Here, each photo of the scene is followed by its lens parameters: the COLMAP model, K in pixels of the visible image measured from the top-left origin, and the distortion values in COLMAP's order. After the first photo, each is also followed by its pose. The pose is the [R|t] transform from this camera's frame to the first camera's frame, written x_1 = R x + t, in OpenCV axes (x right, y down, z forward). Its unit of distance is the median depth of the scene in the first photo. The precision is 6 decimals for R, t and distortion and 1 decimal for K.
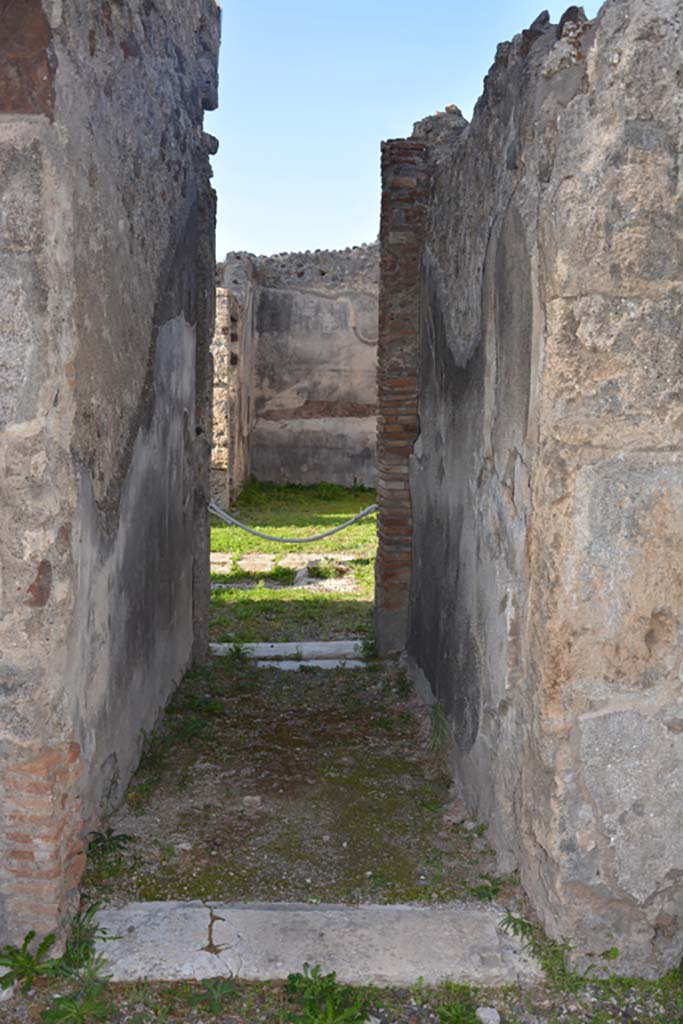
lens RADIAL K [[975.6, 0, 329.9], [0, 975.6, 521.0], [0, 0, 1]] dist [-0.088575, 0.201582]
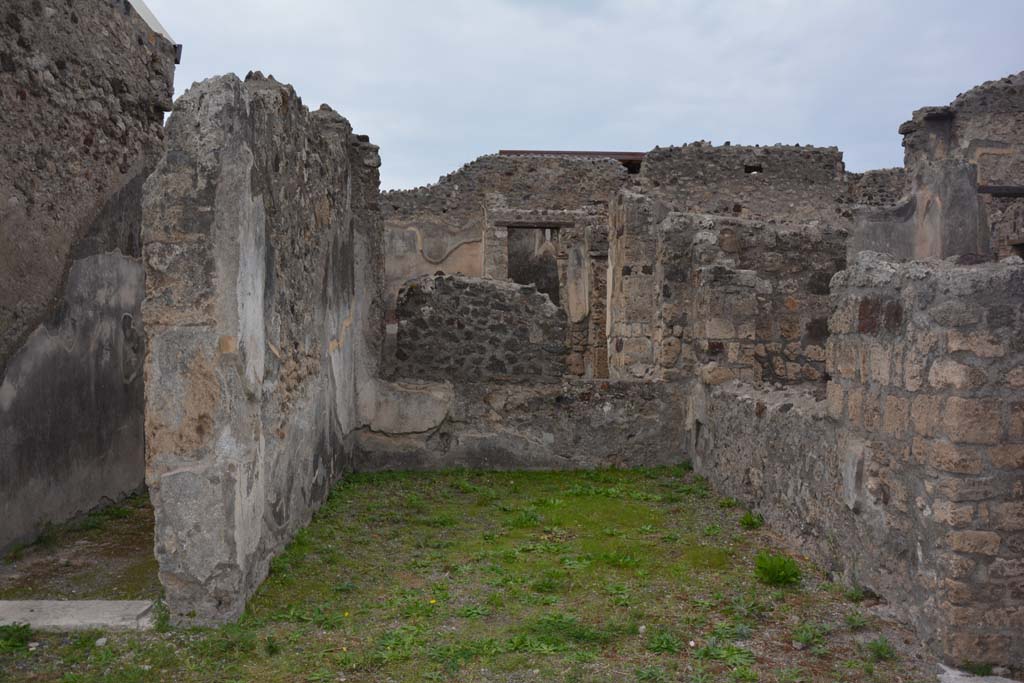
lens RADIAL K [[845.1, 0, 509.6], [0, 845.1, 347.8], [0, 0, 1]] dist [-0.144011, 0.144276]
pose [[0.999664, -0.017883, 0.018768, 0.718303], [0.019306, 0.996721, -0.078575, 0.082200], [-0.017302, 0.078911, 0.996732, -0.447569]]
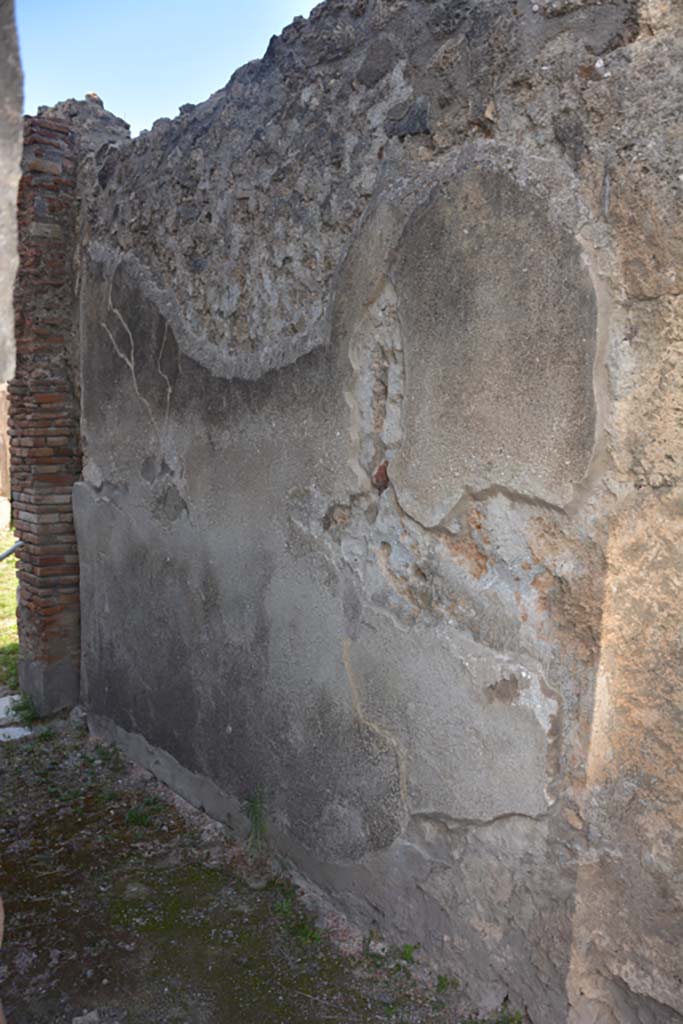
lens RADIAL K [[795.3, 0, 337.3], [0, 795.3, 520.9], [0, 0, 1]] dist [-0.163269, 0.118838]
pose [[0.791163, -0.068696, 0.607735, -0.285207], [0.063744, 0.997522, 0.029773, -0.073833], [-0.608275, 0.015184, 0.793581, 0.580415]]
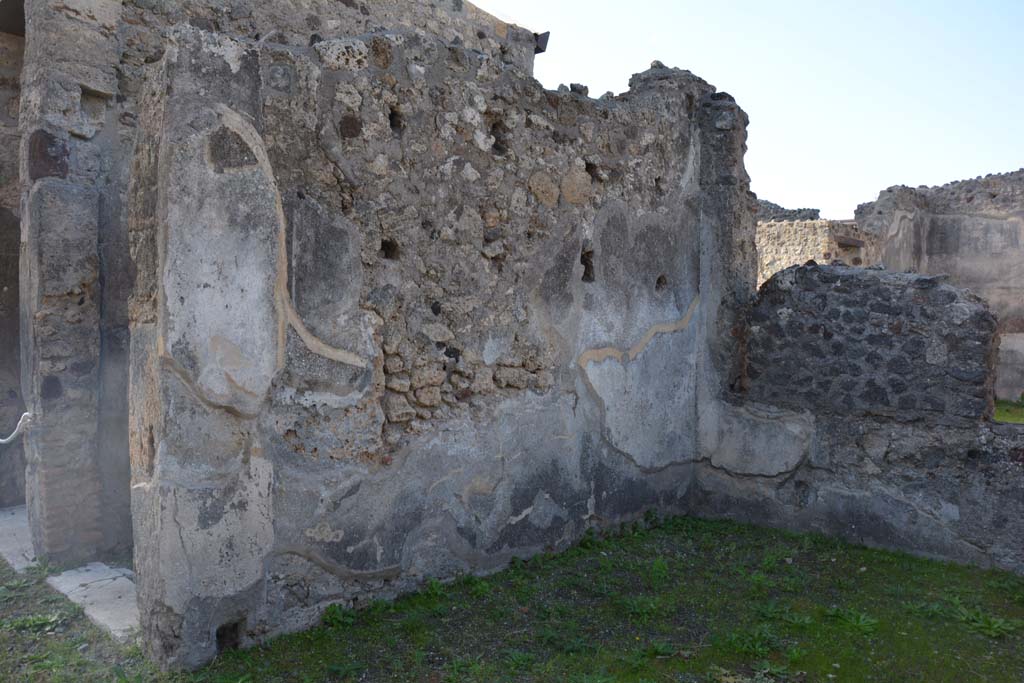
lens RADIAL K [[801.5, 0, 512.3], [0, 801.5, 352.3], [0, 0, 1]] dist [-0.159128, 0.121498]
pose [[0.704508, 0.019448, -0.709430, 1.331972], [-0.081374, 0.995245, -0.053526, -0.003764], [0.705016, 0.095439, 0.702741, 0.423219]]
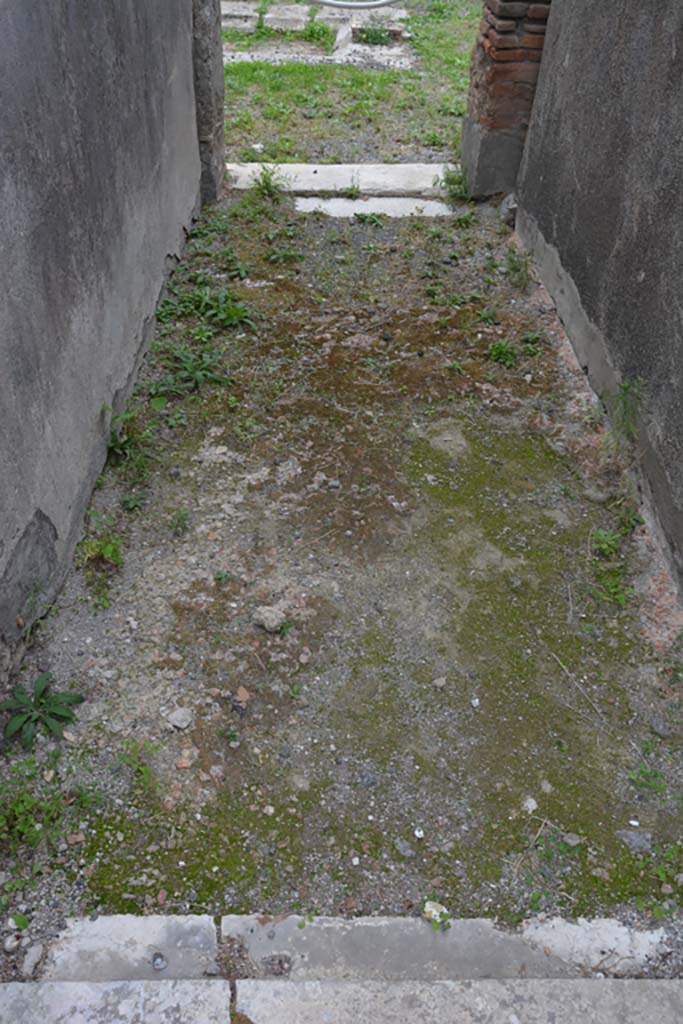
lens RADIAL K [[845.1, 0, 340.1], [0, 845.1, 517.2], [0, 0, 1]] dist [-0.144011, 0.144276]
pose [[0.999658, 0.026133, -0.001116, -0.069877], [-0.020792, 0.819783, 0.572297, -0.020400], [0.015871, -0.572078, 0.820045, 0.748190]]
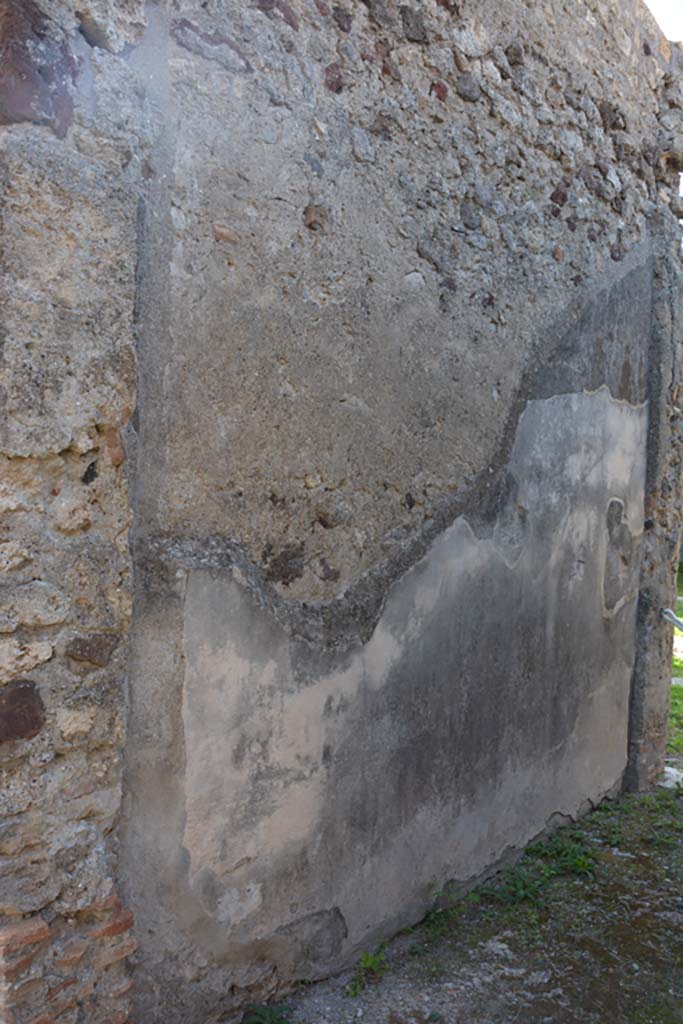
lens RADIAL K [[795.3, 0, 337.3], [0, 795.3, 520.9], [0, 0, 1]] dist [-0.163269, 0.118838]
pose [[0.733346, 0.030268, -0.679182, 0.249302], [-0.091015, 0.994387, -0.053958, -0.062565], [0.673736, 0.101386, 0.731984, 0.577538]]
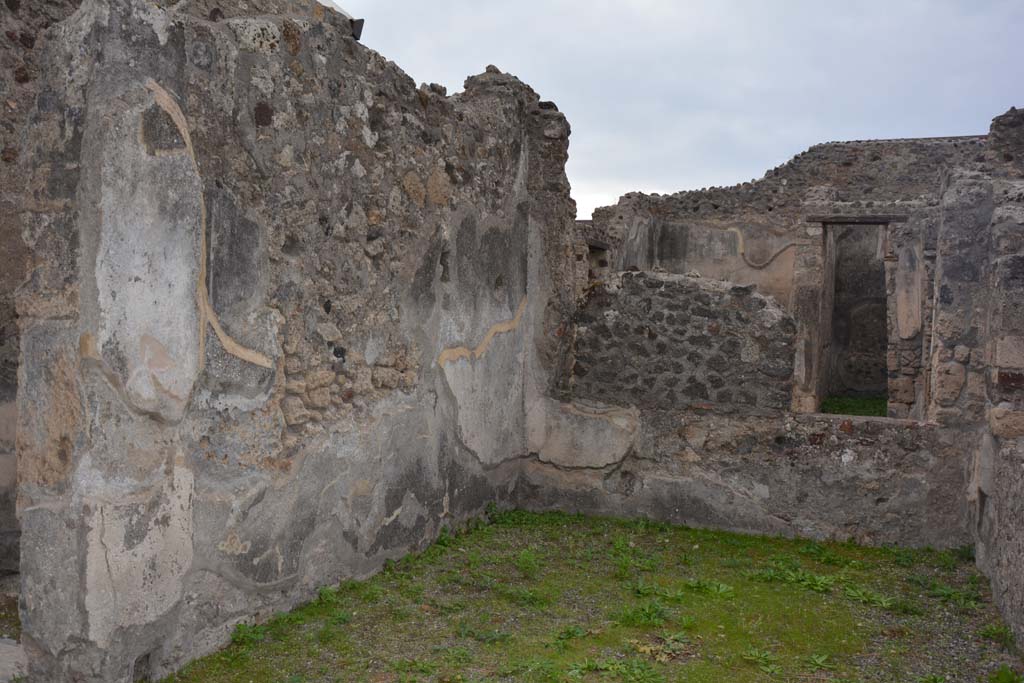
lens RADIAL K [[845.1, 0, 509.6], [0, 845.1, 347.8], [0, 0, 1]] dist [-0.144011, 0.144276]
pose [[0.909383, 0.019217, -0.415515, 1.131800], [-0.058159, 0.994994, -0.081266, 0.021158], [0.411874, 0.098068, 0.905949, 0.163794]]
